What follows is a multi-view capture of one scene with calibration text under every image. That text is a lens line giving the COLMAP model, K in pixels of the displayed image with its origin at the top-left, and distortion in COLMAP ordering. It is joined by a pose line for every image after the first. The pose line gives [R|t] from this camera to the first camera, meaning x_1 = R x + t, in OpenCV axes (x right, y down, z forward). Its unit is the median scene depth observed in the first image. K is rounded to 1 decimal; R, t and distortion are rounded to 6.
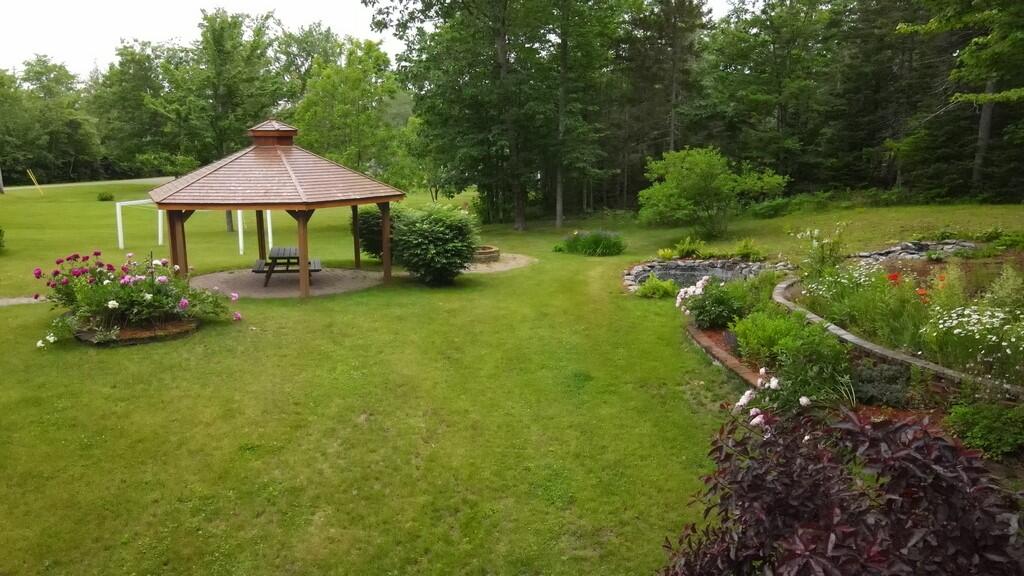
lens RADIAL K [[741.6, 0, 505.0], [0, 741.6, 288.2], [0, 0, 1]] dist [0.005883, 0.005416]
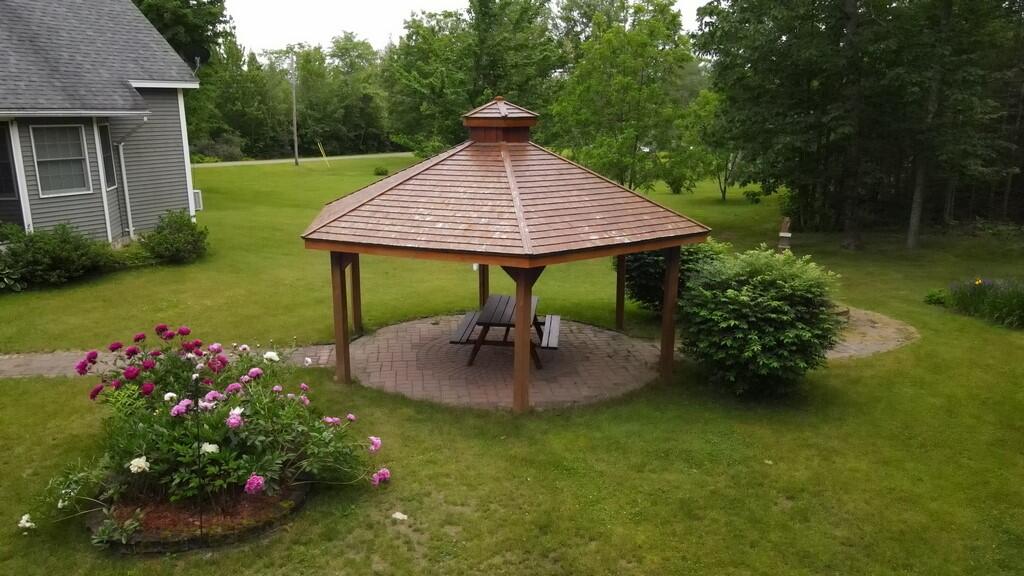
lens RADIAL K [[741.6, 0, 505.0], [0, 741.6, 288.2], [0, 0, 1]] dist [0.005883, 0.005416]
pose [[0.934585, 0.088358, -0.344592, -0.041828], [-0.075932, 0.995888, 0.049420, -0.051037], [0.347541, -0.020022, 0.937451, 0.210767]]
